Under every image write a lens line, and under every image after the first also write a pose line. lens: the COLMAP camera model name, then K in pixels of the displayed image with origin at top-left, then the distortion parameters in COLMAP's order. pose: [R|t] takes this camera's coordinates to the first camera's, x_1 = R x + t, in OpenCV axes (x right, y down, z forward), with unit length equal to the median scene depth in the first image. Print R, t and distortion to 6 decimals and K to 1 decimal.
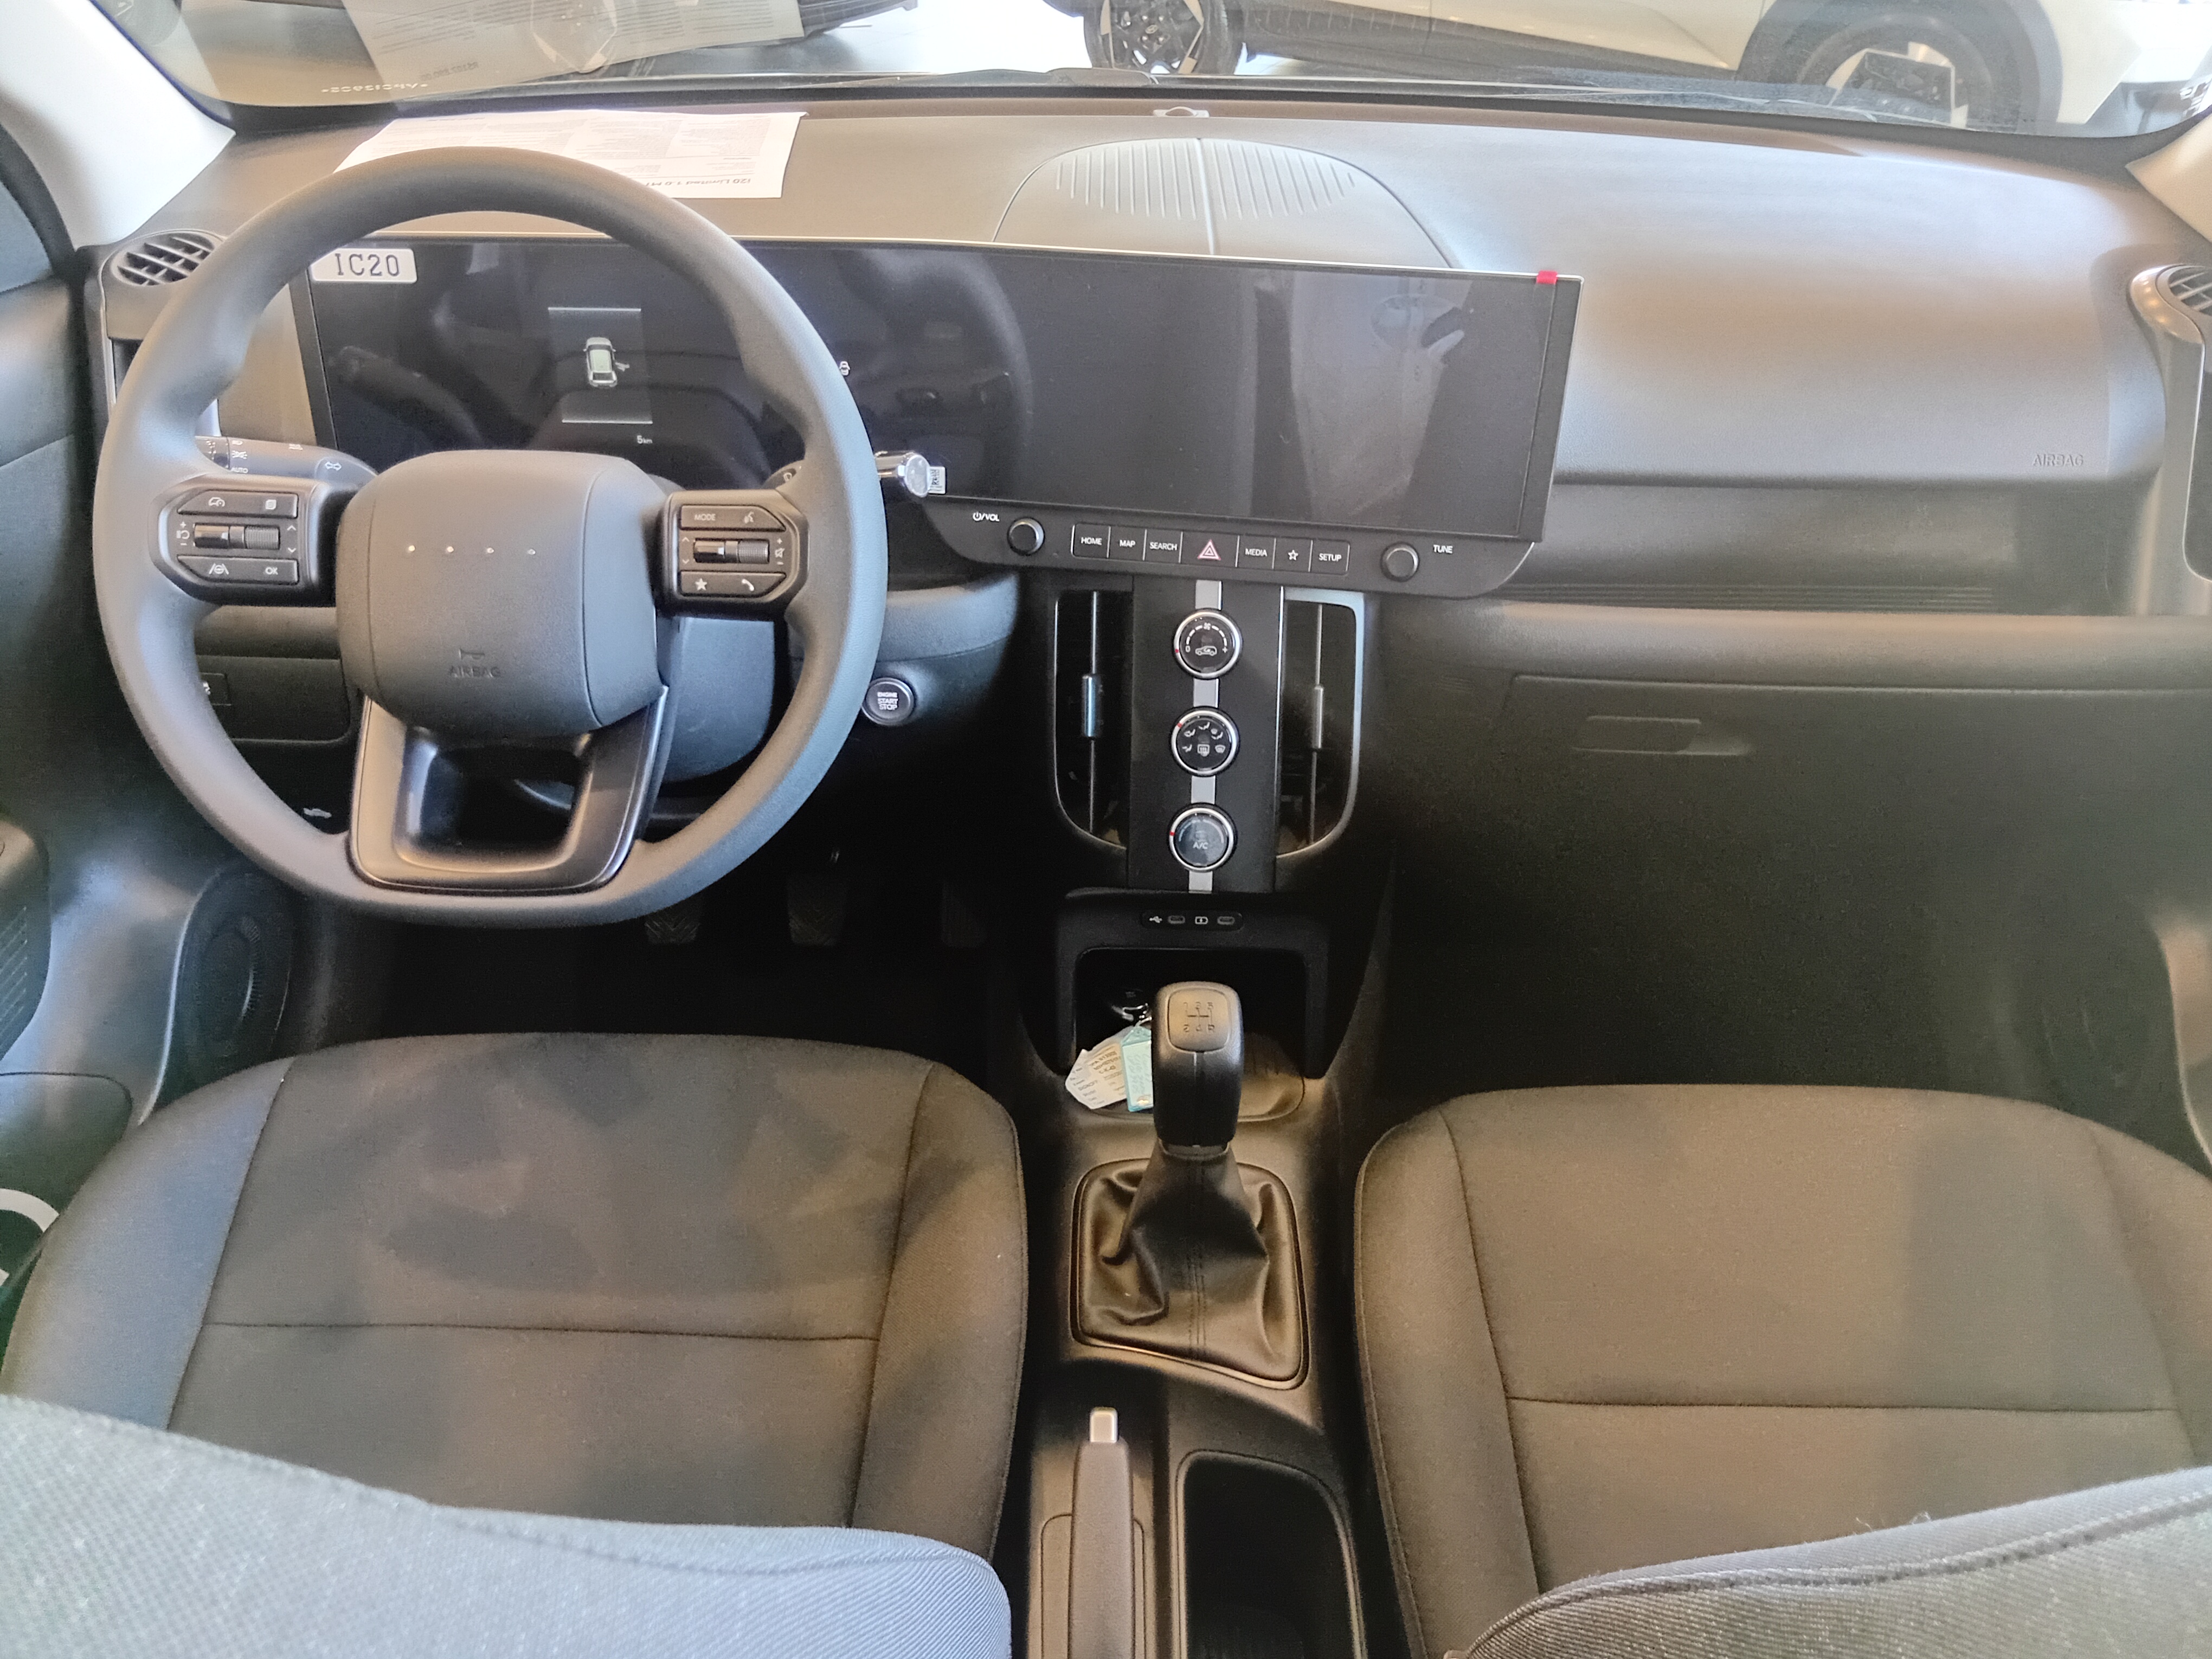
lens RADIAL K [[1672.3, 0, 1112.4], [0, 1672.3, 833.9], [0, 0, 1]] dist [-0.004050, -0.006223]
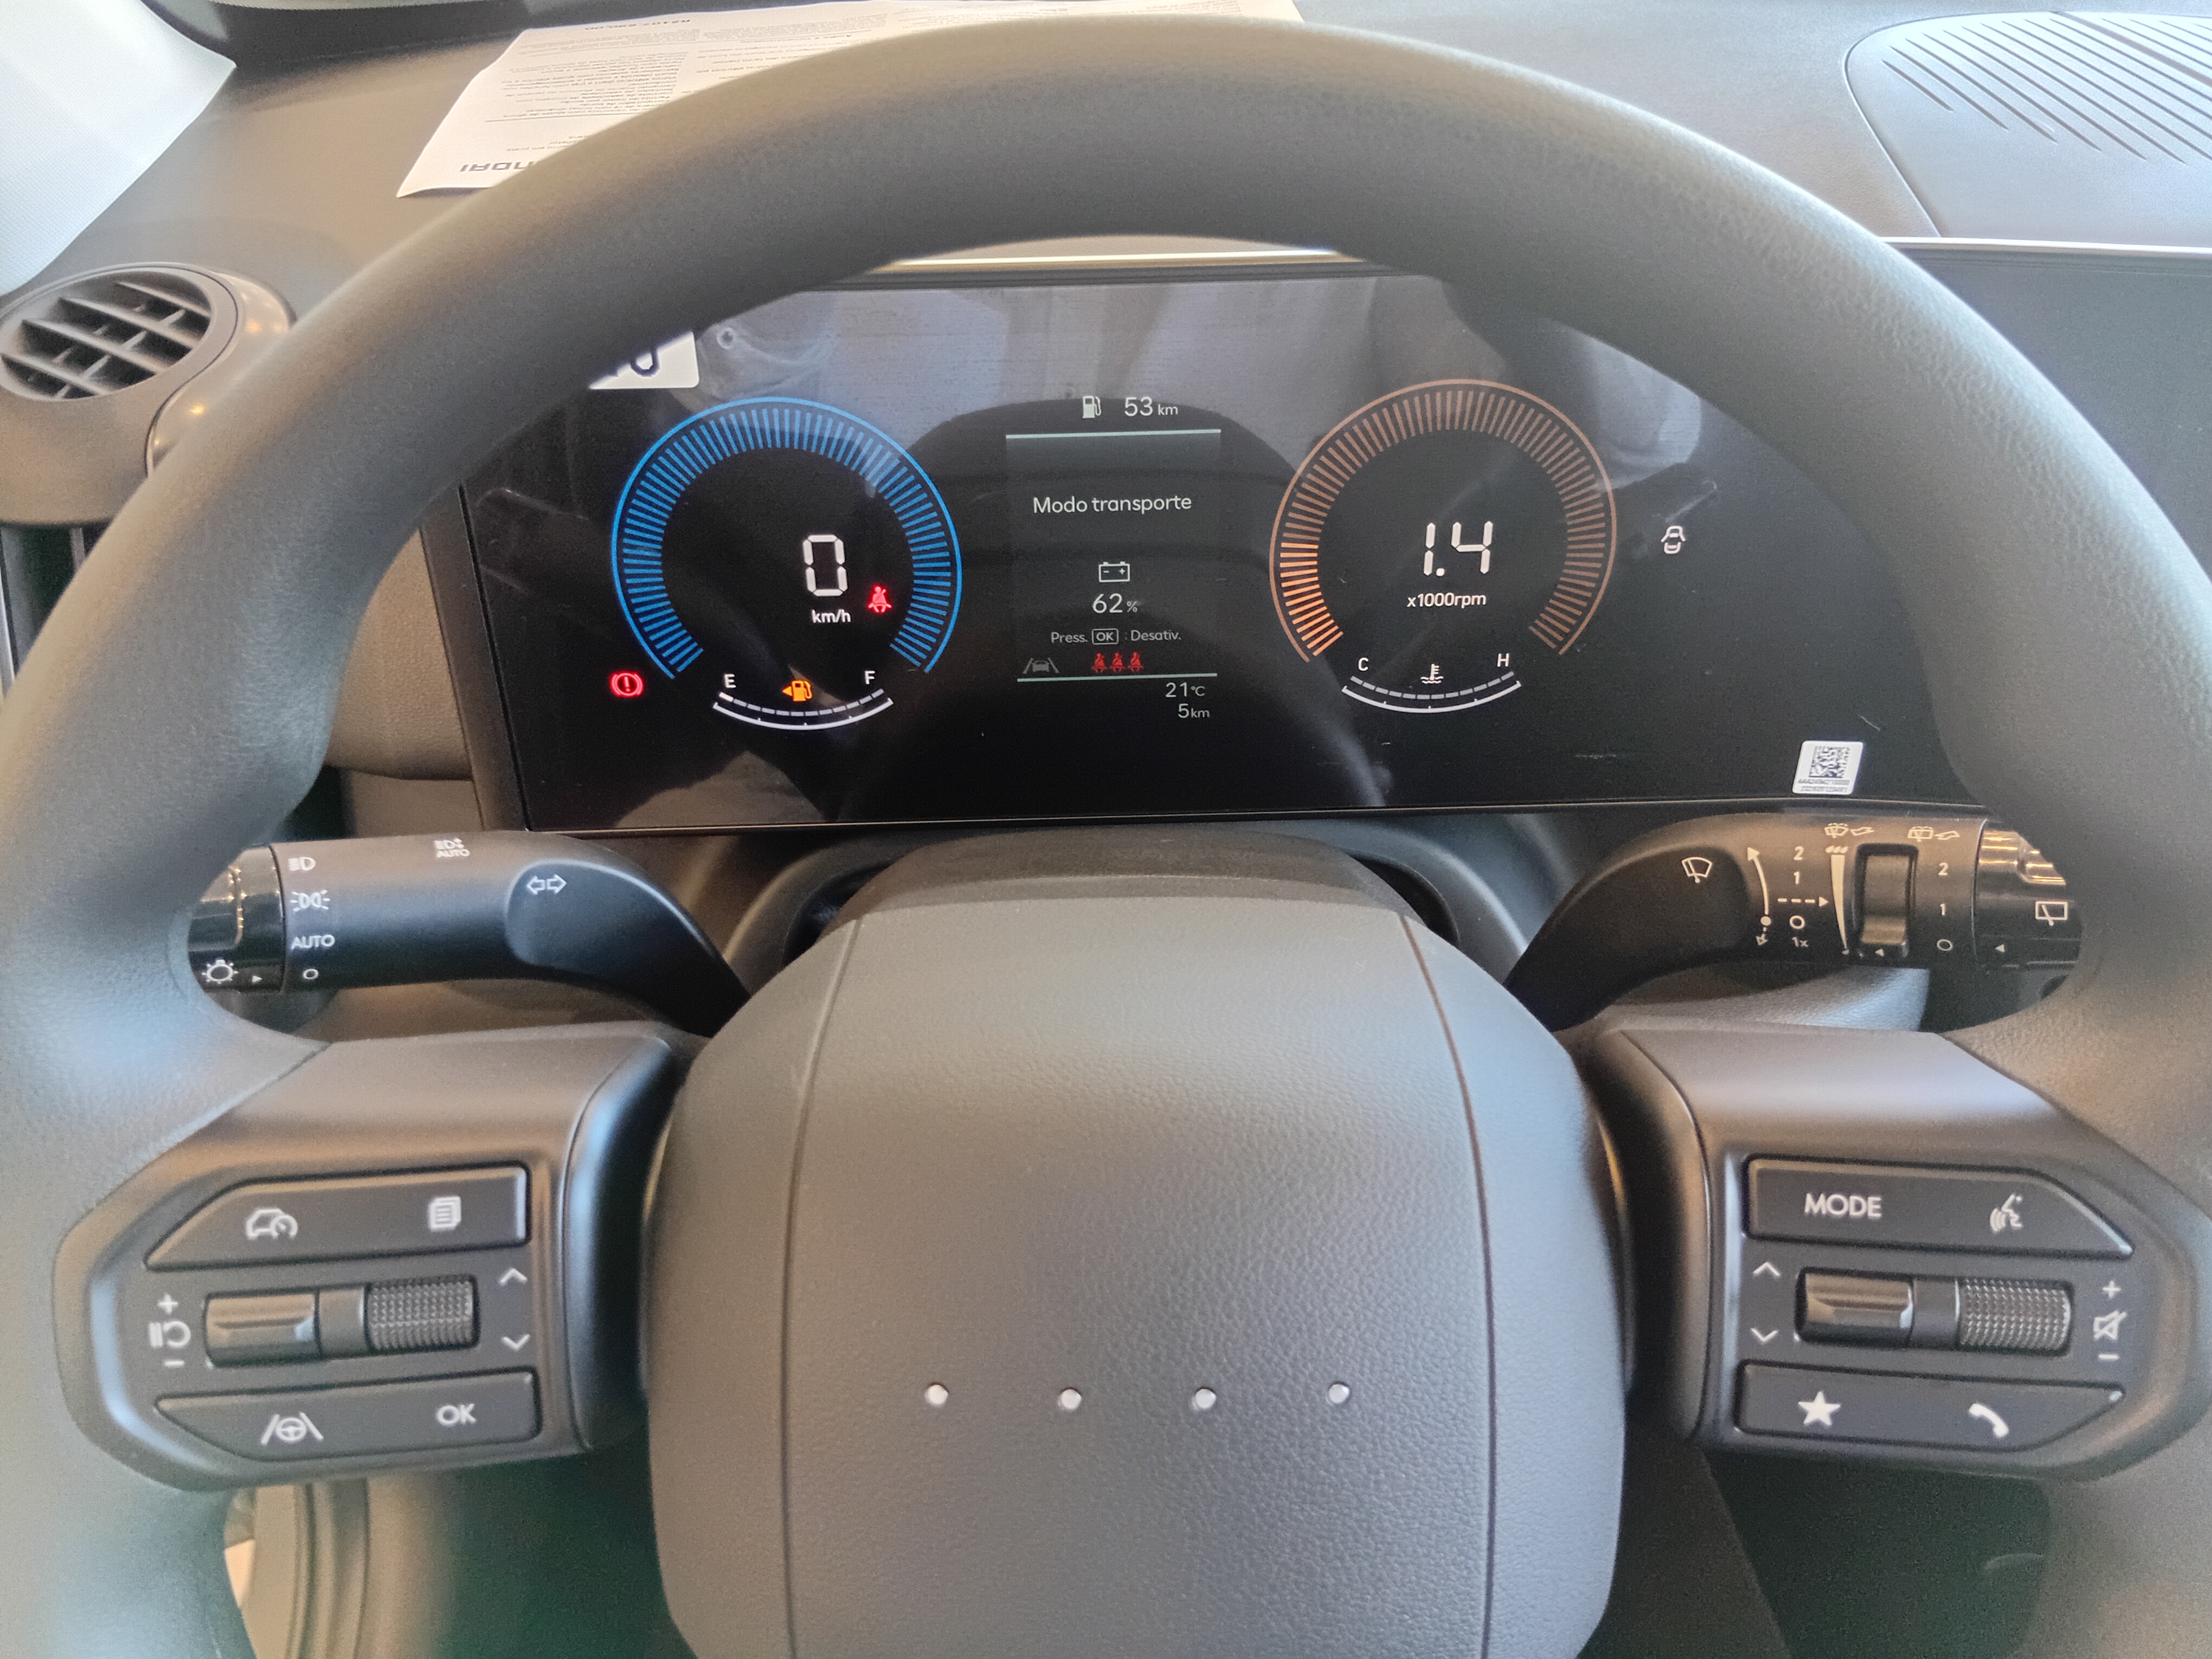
lens RADIAL K [[1672.3, 0, 1097.8], [0, 1672.3, 825.5], [0, 0, 1]] dist [-0.004050, -0.006223]
pose [[0.999488, -0.030312, -0.010232, -0.300172], [0.030576, 0.999175, 0.026735, -0.217046], [0.009413, -0.027034, 0.999590, 0.550672]]
